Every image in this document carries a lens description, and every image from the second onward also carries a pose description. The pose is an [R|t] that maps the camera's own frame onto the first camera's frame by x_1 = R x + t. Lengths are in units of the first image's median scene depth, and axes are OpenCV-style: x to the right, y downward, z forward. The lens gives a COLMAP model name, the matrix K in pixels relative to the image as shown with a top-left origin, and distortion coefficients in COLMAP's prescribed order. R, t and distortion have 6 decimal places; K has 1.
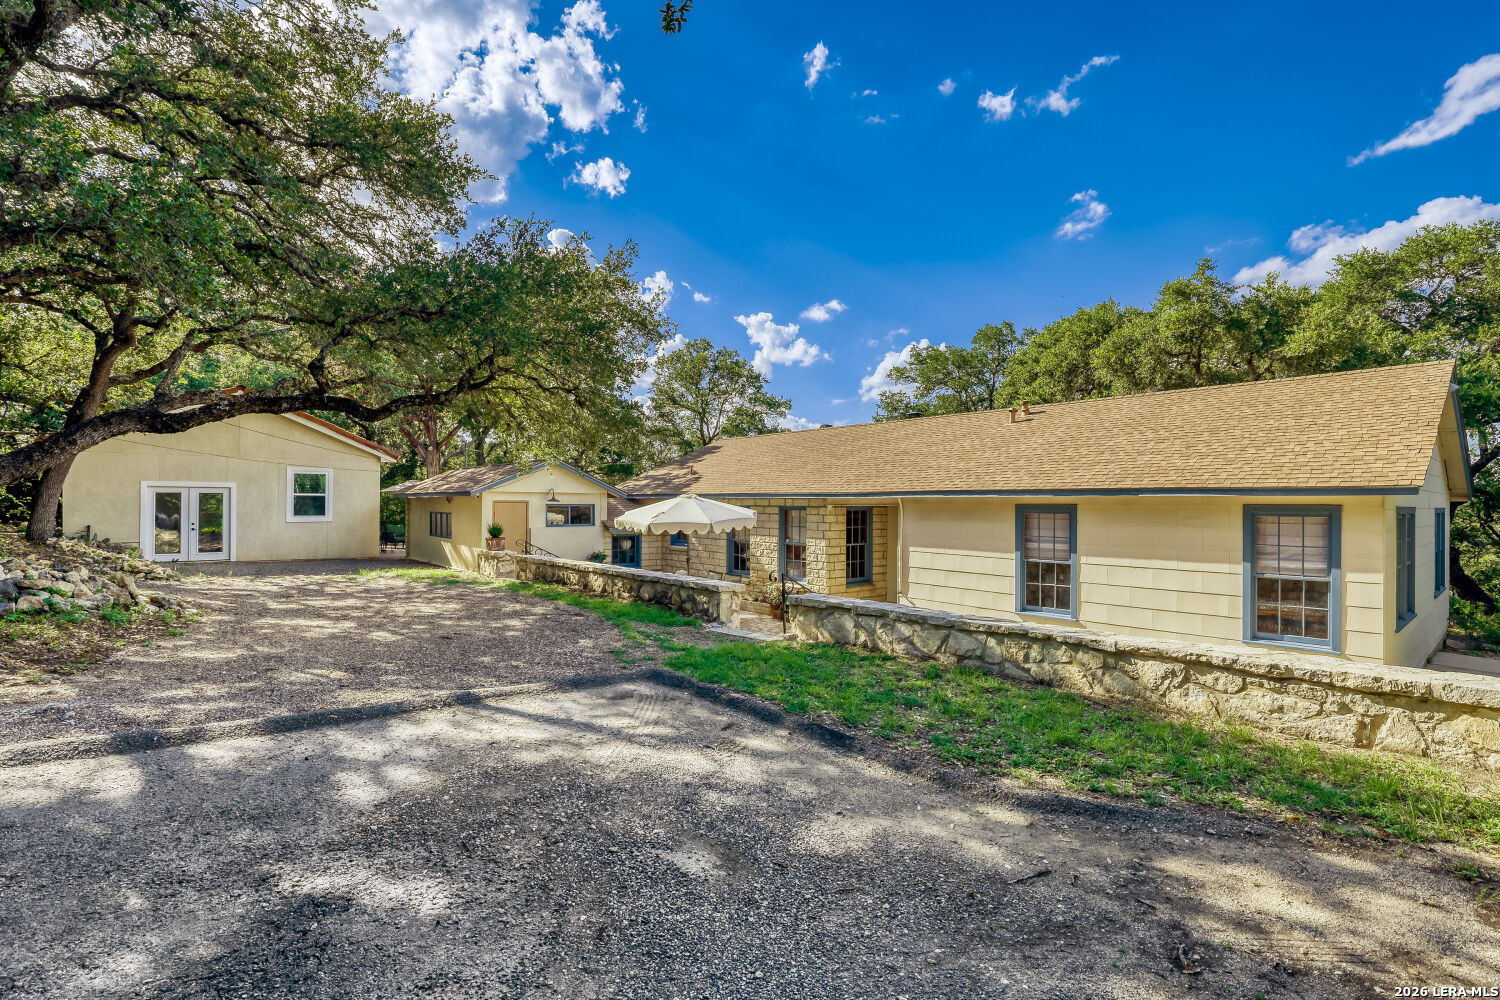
lens RADIAL K [[710.8, 0, 750.0], [0, 710.8, 500.0], [0, 0, 1]] dist [-0.024973, 0.000041]
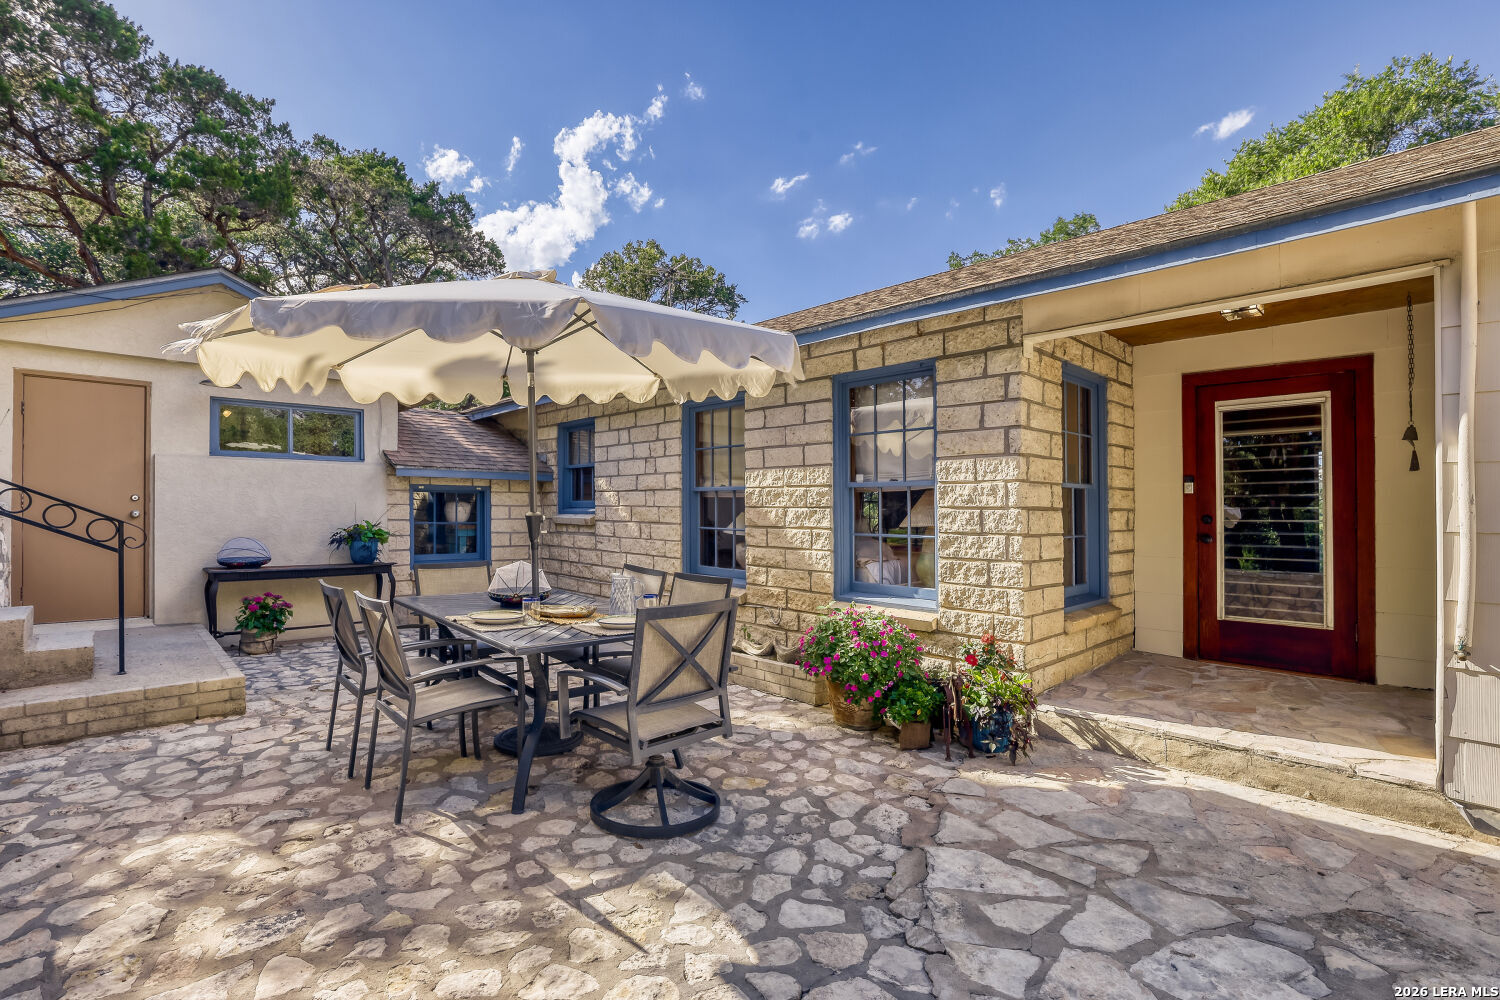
lens RADIAL K [[710.8, 0, 750.0], [0, 710.8, 500.0], [0, 0, 1]] dist [-0.024973, 0.000041]
pose [[0.998594, -0.000163, 0.053019, -0.035839], [0.000386, 0.999991, -0.004212, 0.140775], [-0.053018, 0.004227, 0.998585, 1.348283]]
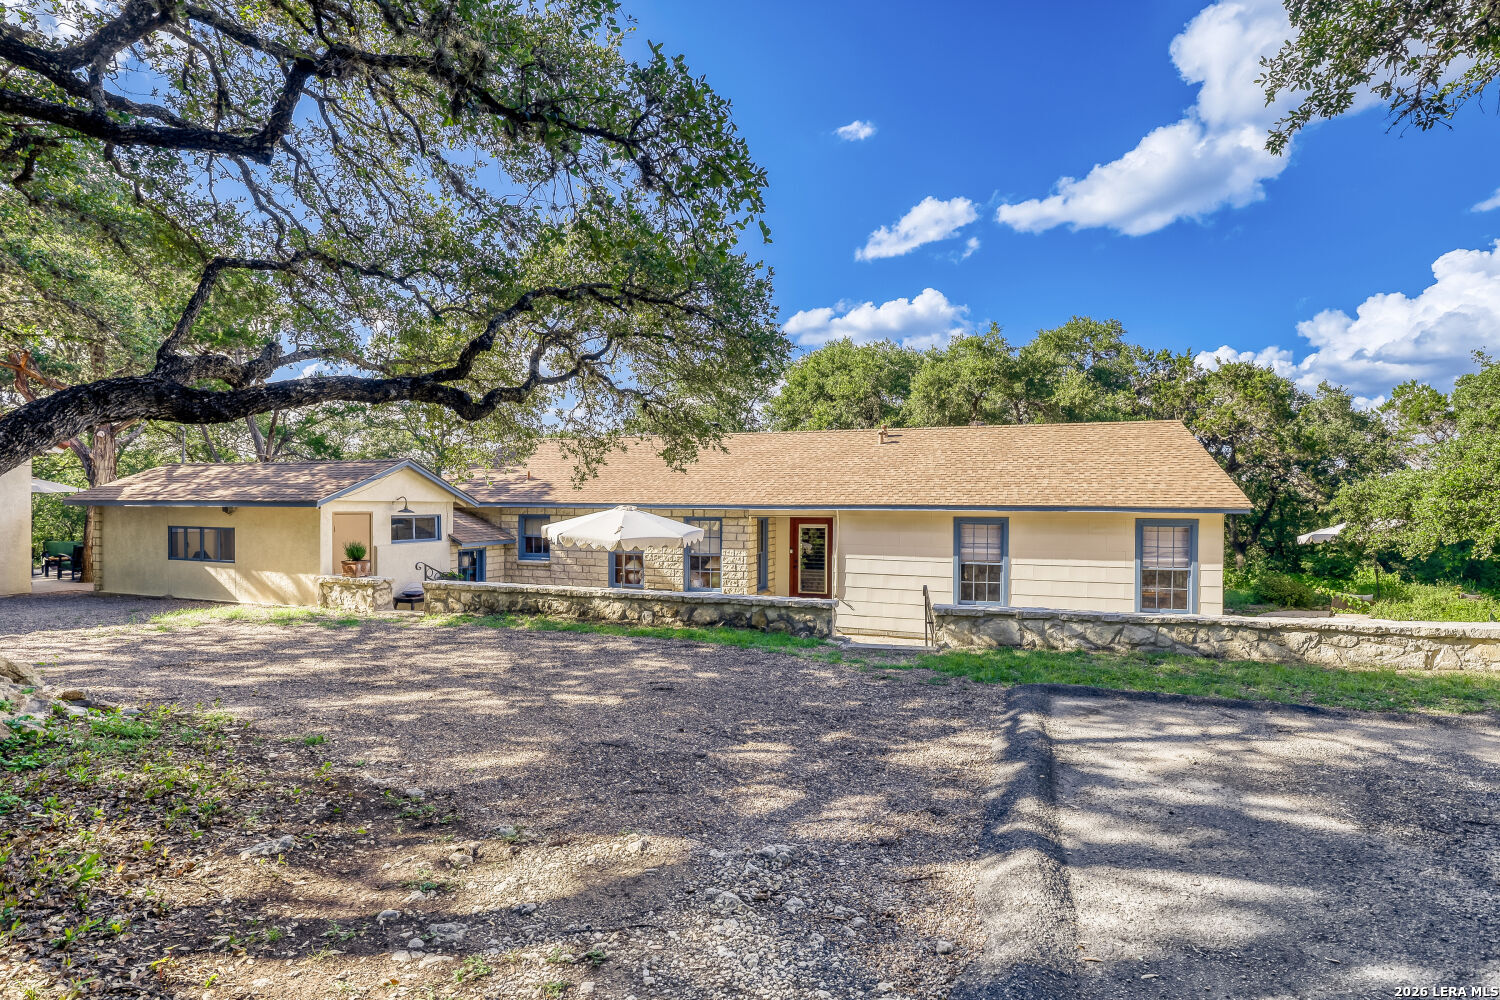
lens RADIAL K [[694.8, 0, 782.0], [0, 694.8, 503.2], [0, 0, 1]] dist [-0.018279, 0.000369]
pose [[0.844416, 0.002864, 0.535680, -0.738498], [-0.005726, 0.999977, 0.003680, -0.029948], [-0.535657, -0.006175, 0.844413, 0.225472]]
